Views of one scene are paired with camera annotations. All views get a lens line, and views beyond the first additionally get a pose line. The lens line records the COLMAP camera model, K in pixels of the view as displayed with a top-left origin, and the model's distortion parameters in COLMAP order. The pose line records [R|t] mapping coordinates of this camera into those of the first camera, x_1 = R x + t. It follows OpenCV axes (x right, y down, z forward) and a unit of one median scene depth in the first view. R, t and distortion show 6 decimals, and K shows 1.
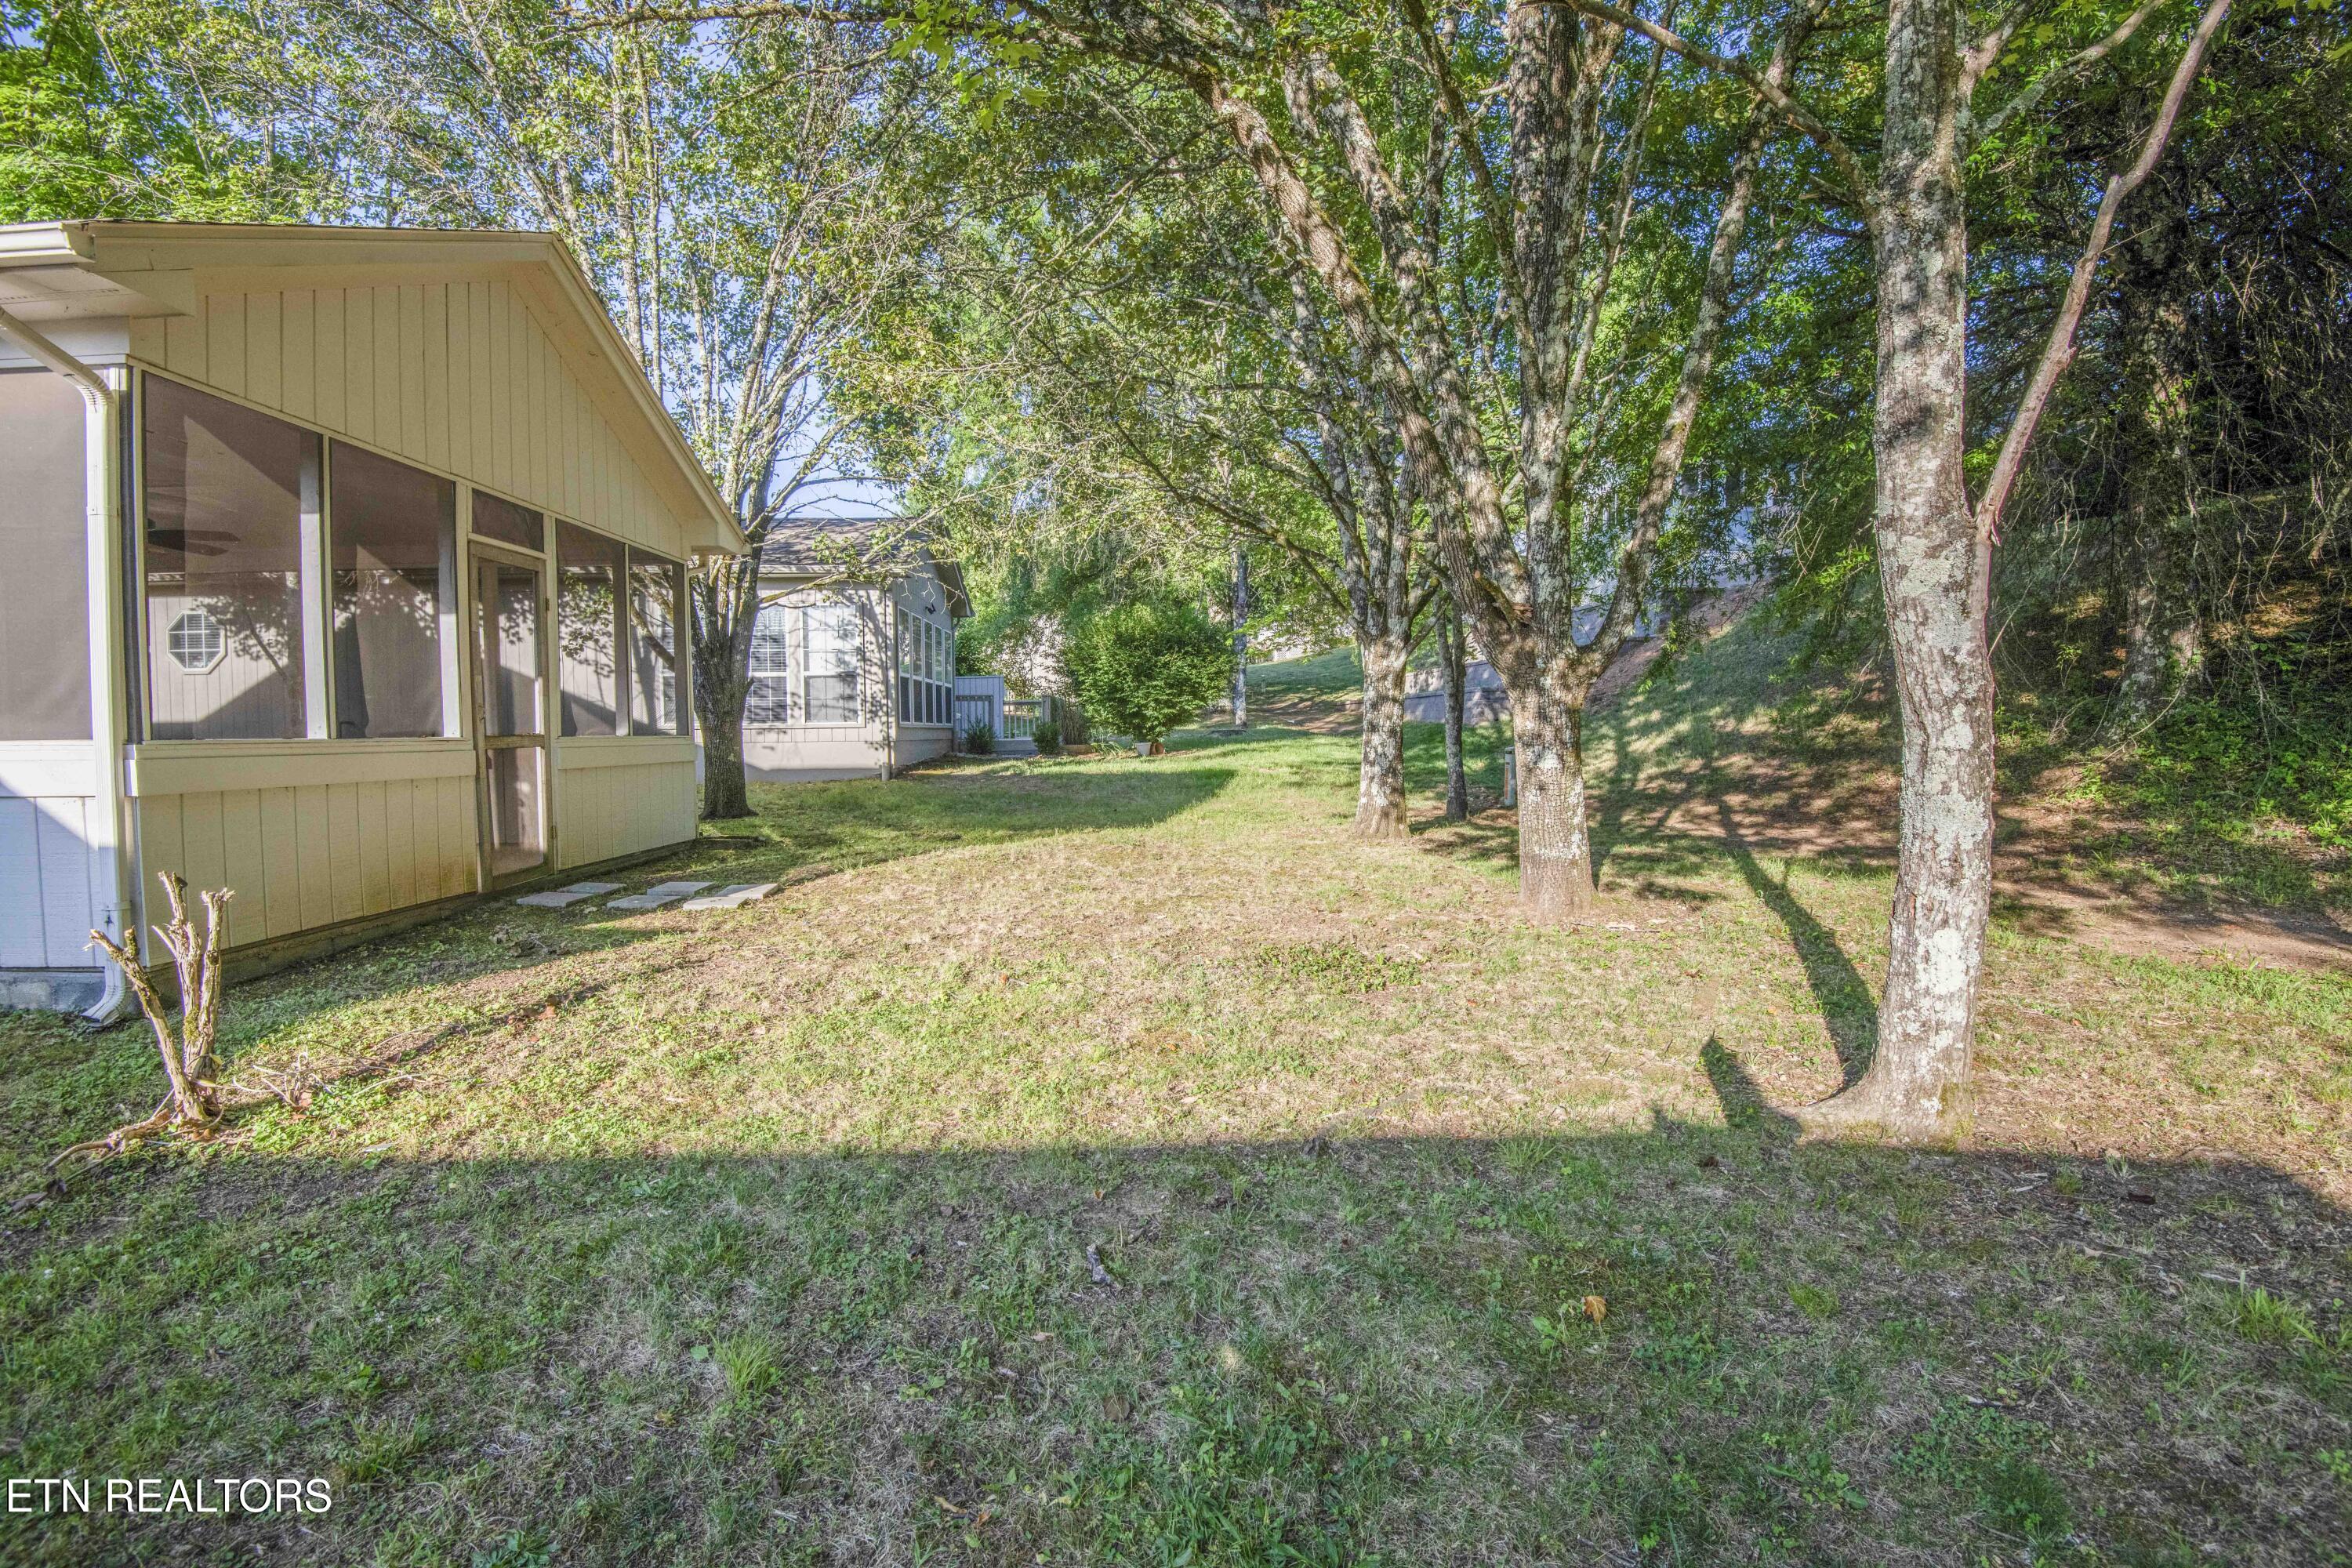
lens RADIAL K [[1087.0, 0, 1178.5], [0, 1087.0, 782.9], [0, 0, 1]] dist [-0.017799, -0.014217]
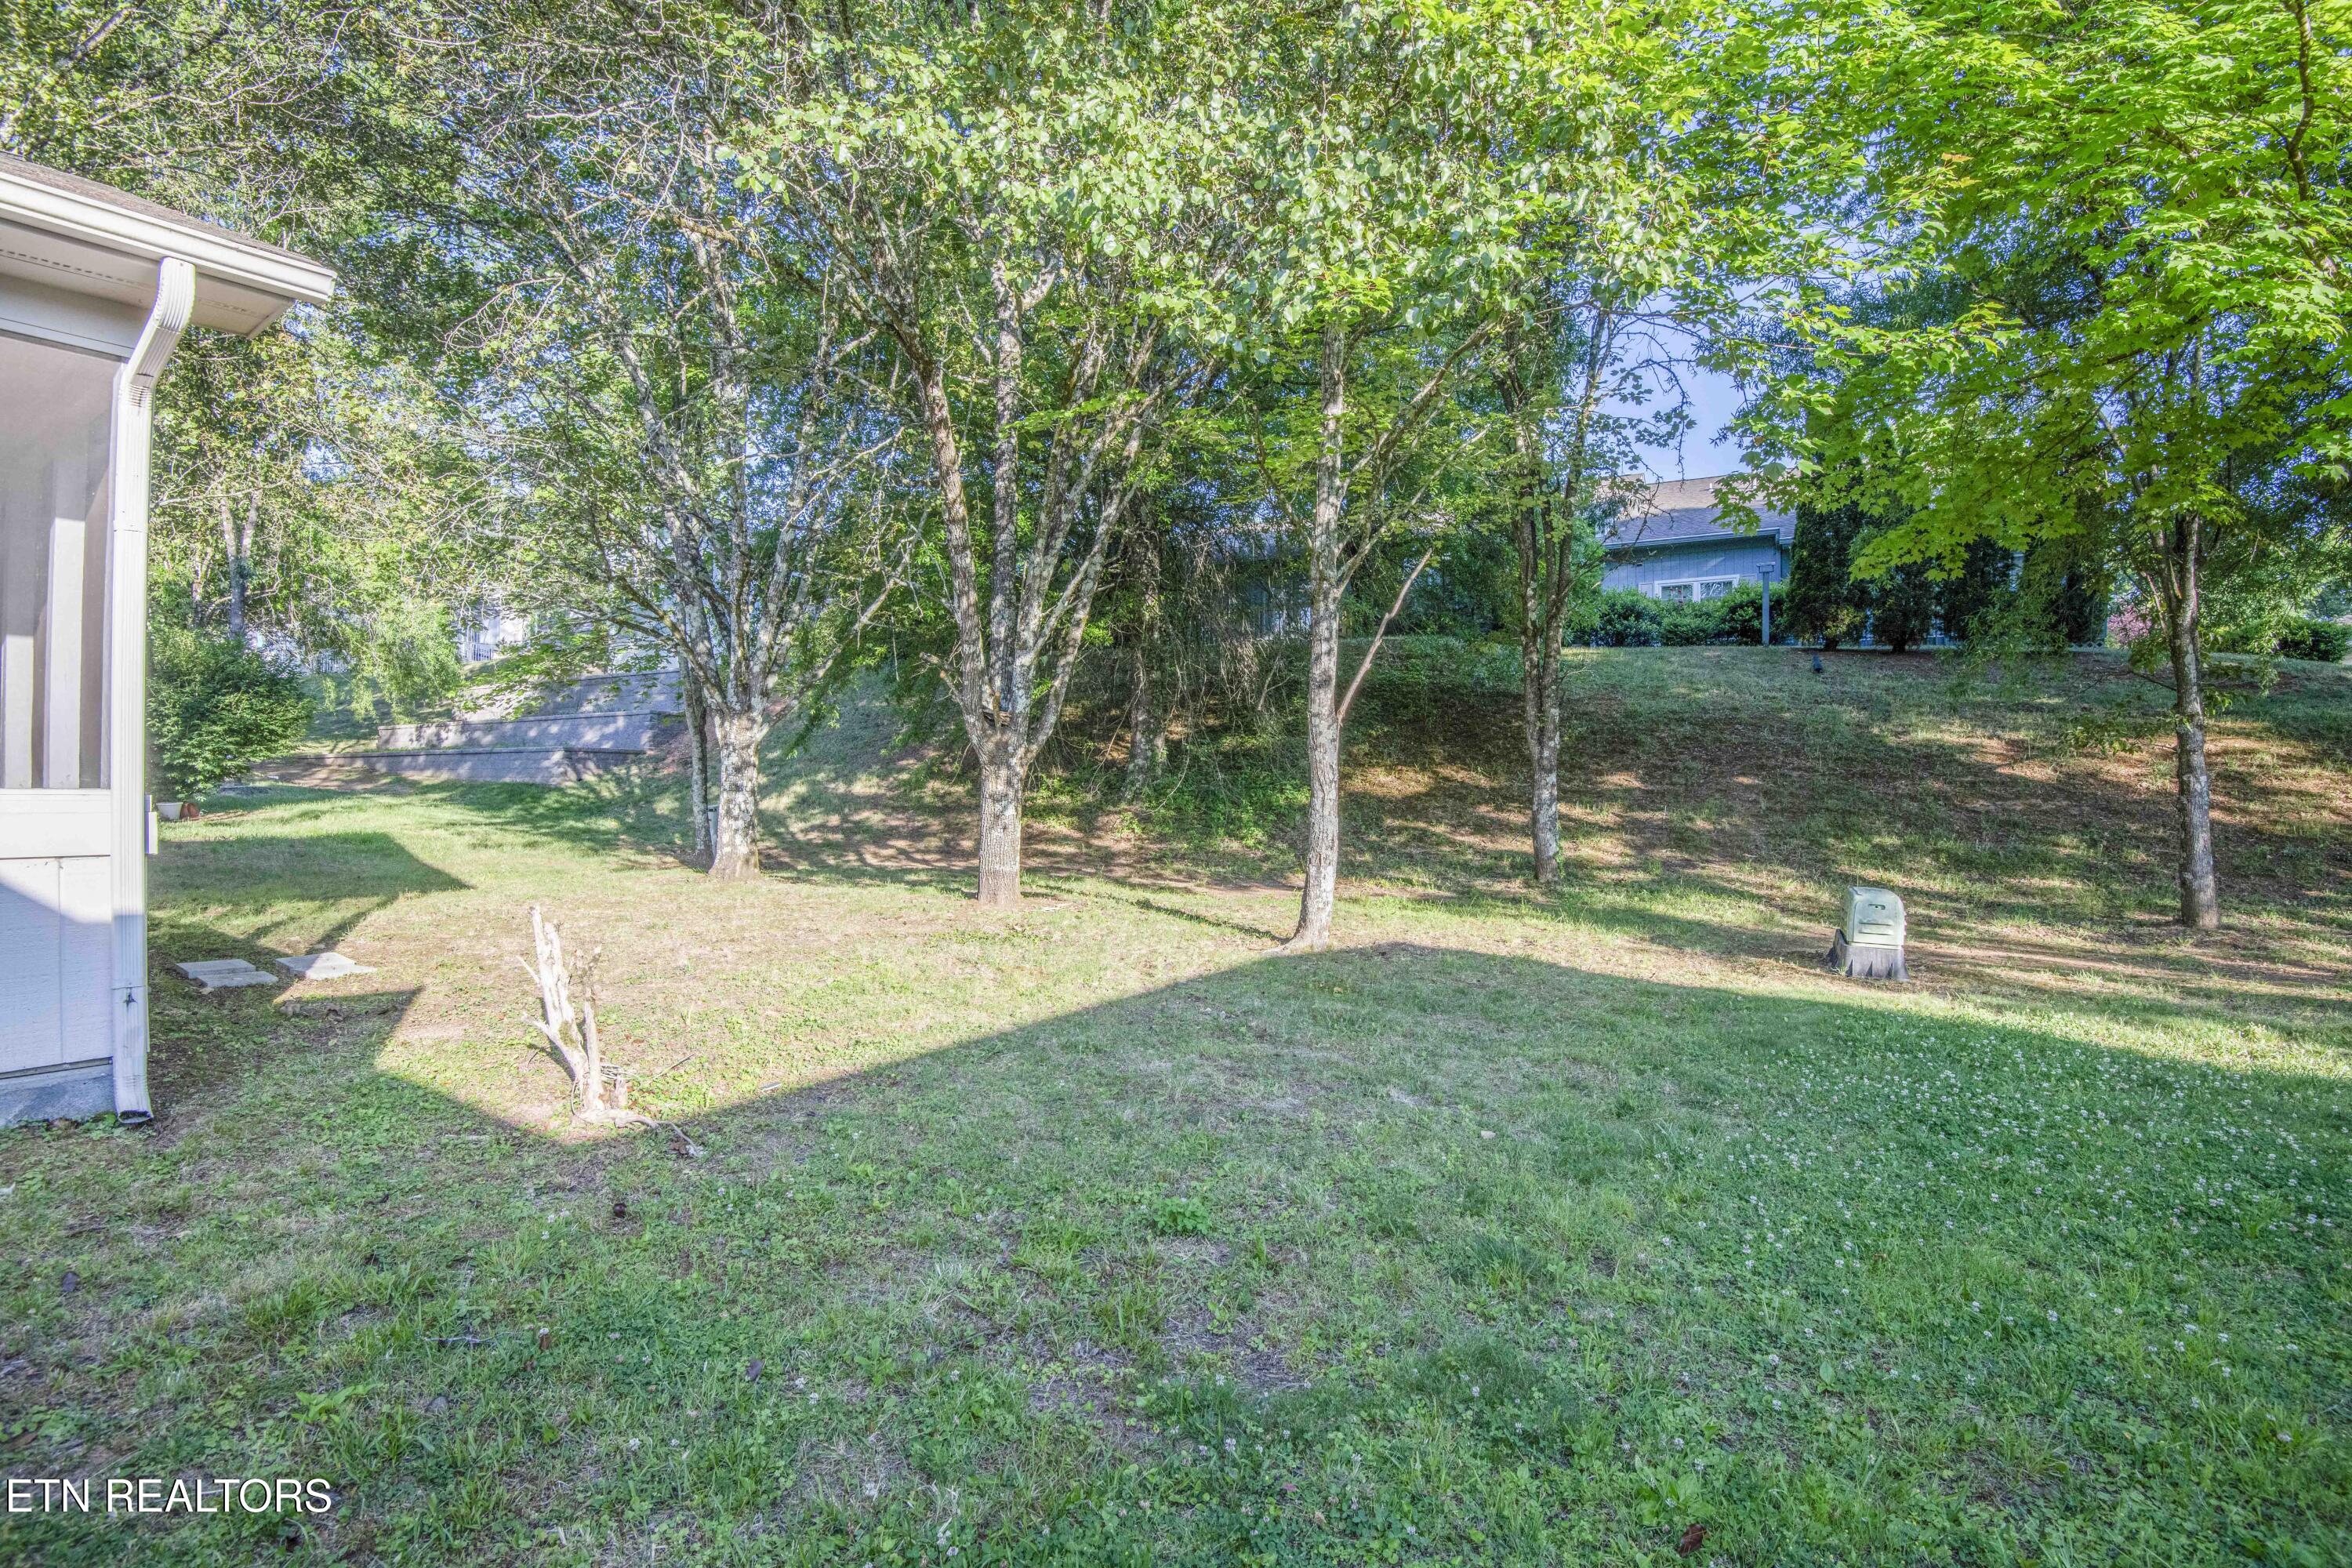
lens RADIAL K [[1087.0, 0, 1185.4], [0, 1087.0, 791.2], [0, 0, 1]] dist [-0.017799, -0.014217]
pose [[0.585205, 0.006652, 0.810858, -0.488583], [0.032886, 0.998949, -0.031930, 0.006330], [-0.810218, 0.045351, 0.584372, -0.088468]]
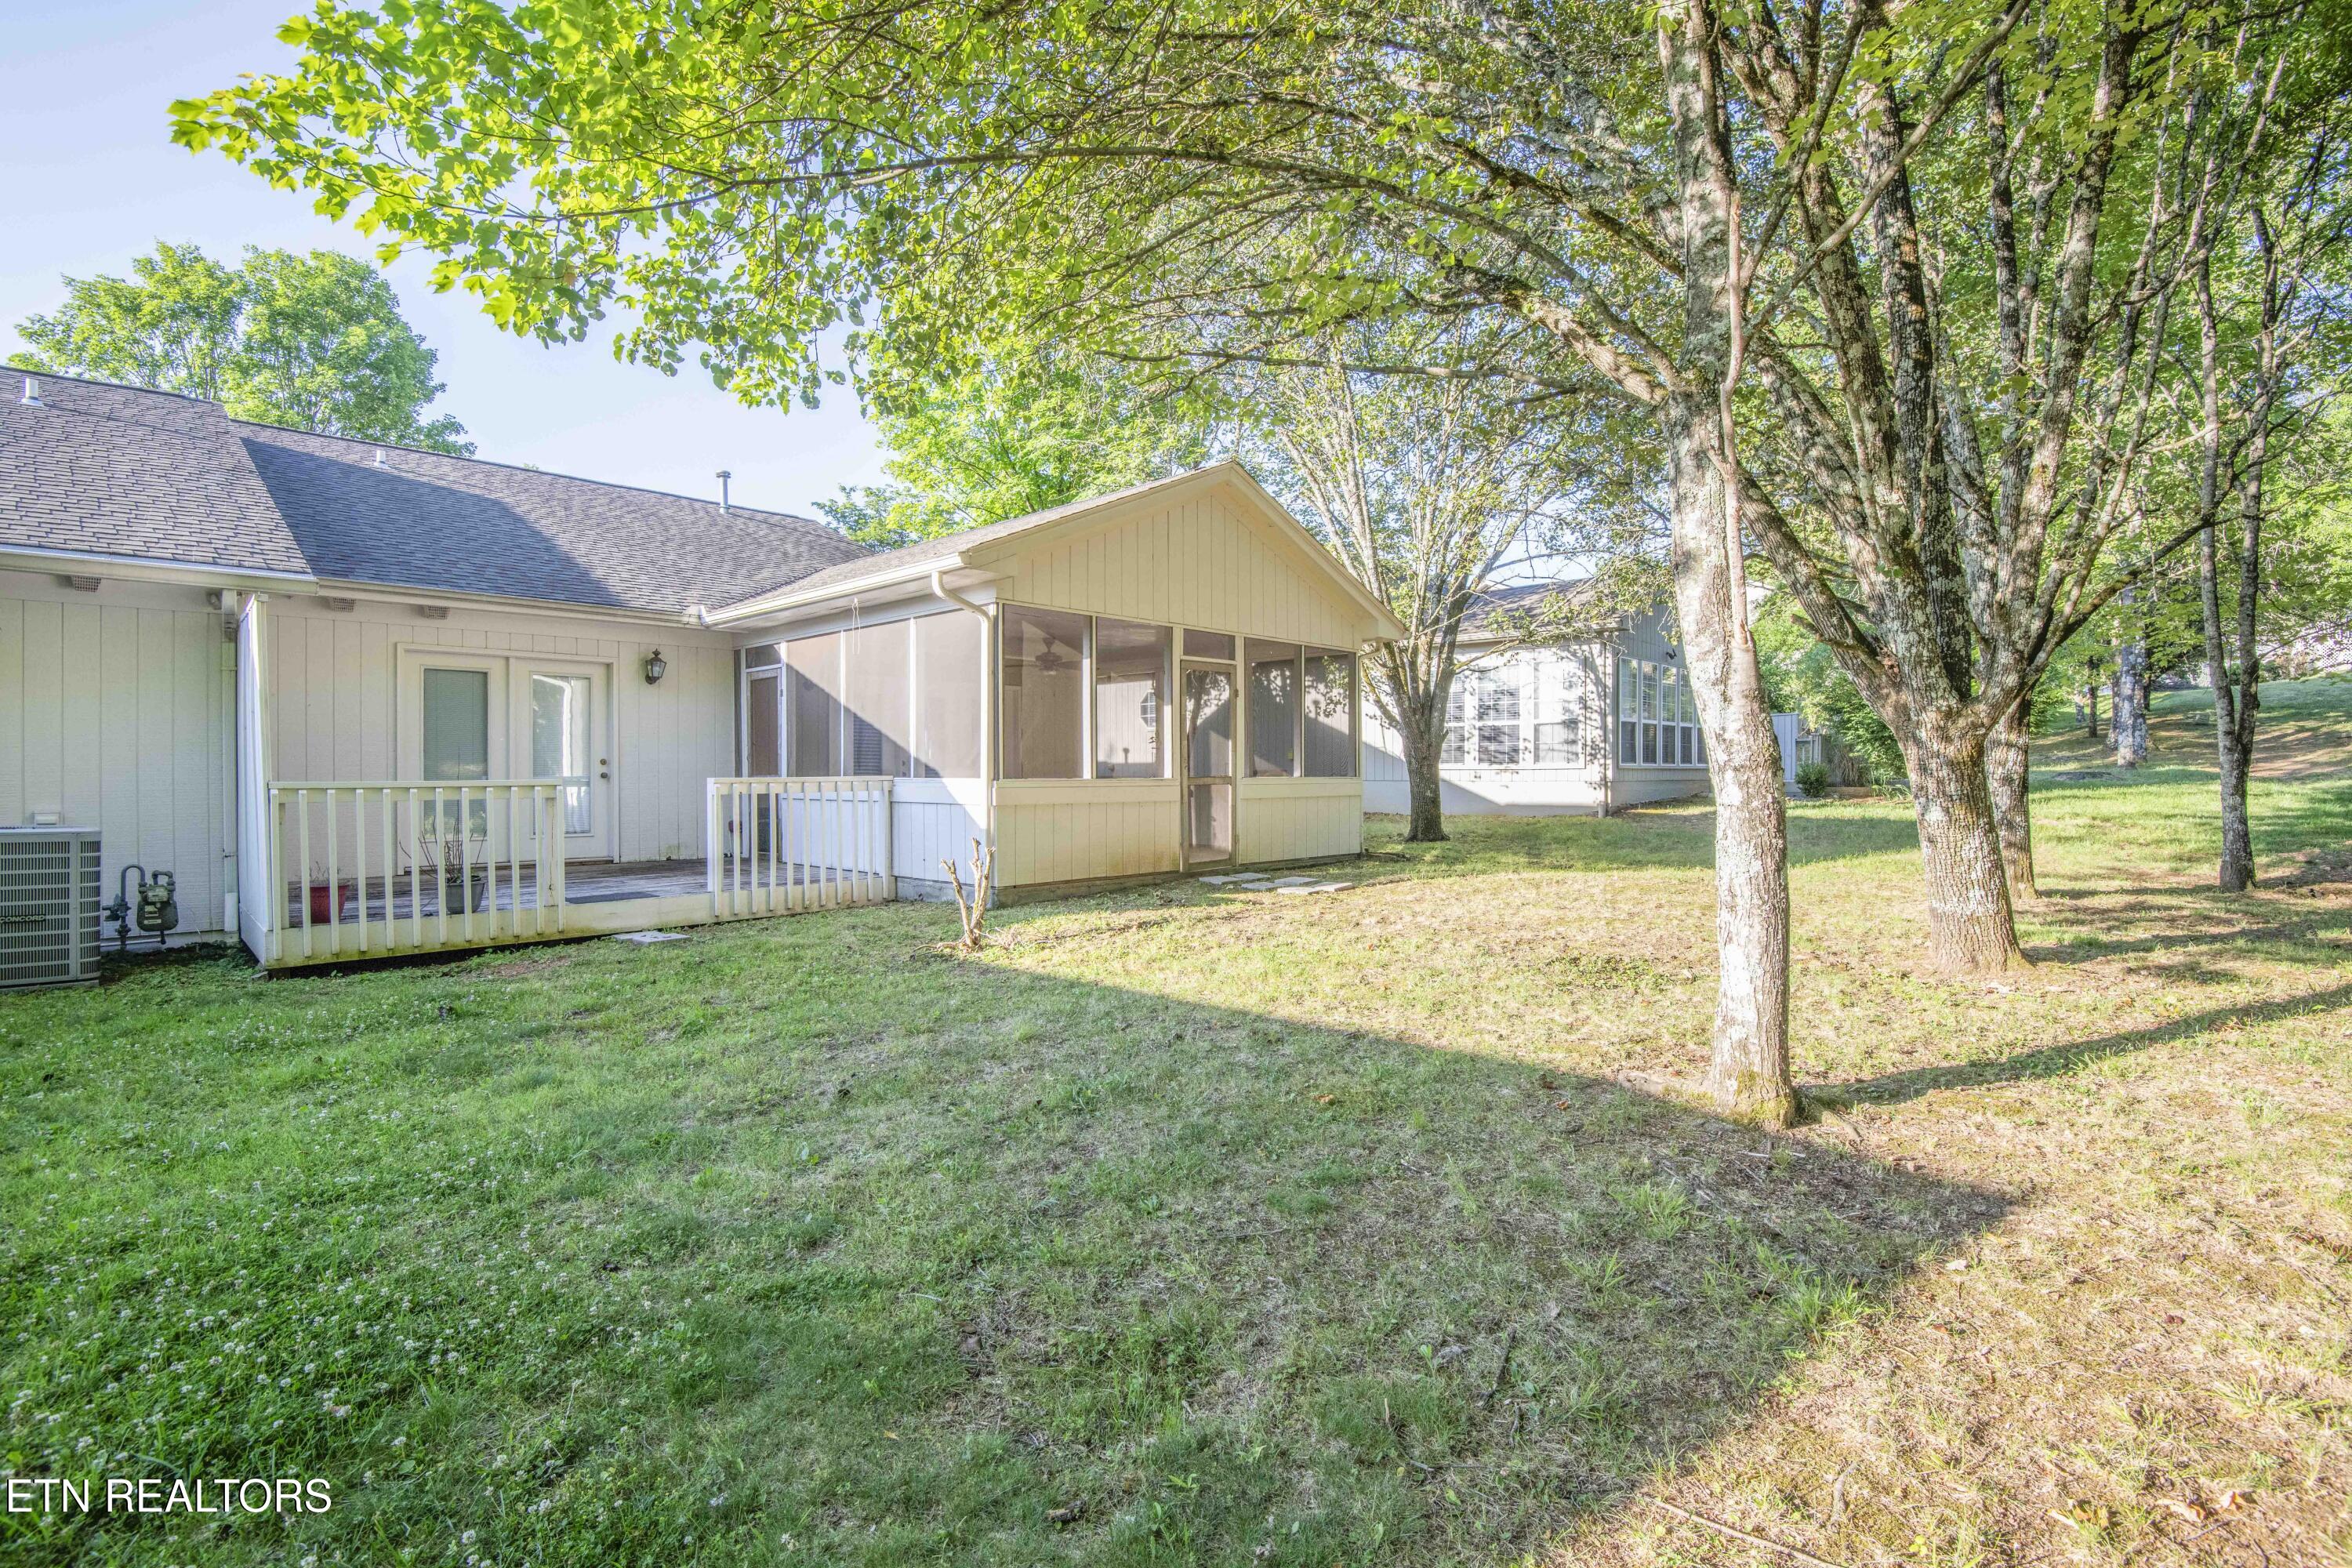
lens RADIAL K [[1087.0, 0, 1180.2], [0, 1087.0, 785.0], [0, 0, 1]] dist [-0.017799, -0.014217]
pose [[0.703540, 0.014328, -0.710512, 0.346004], [-0.036584, 0.999201, -0.016075, -0.003051], [0.709714, 0.037303, 0.703502, -0.115174]]
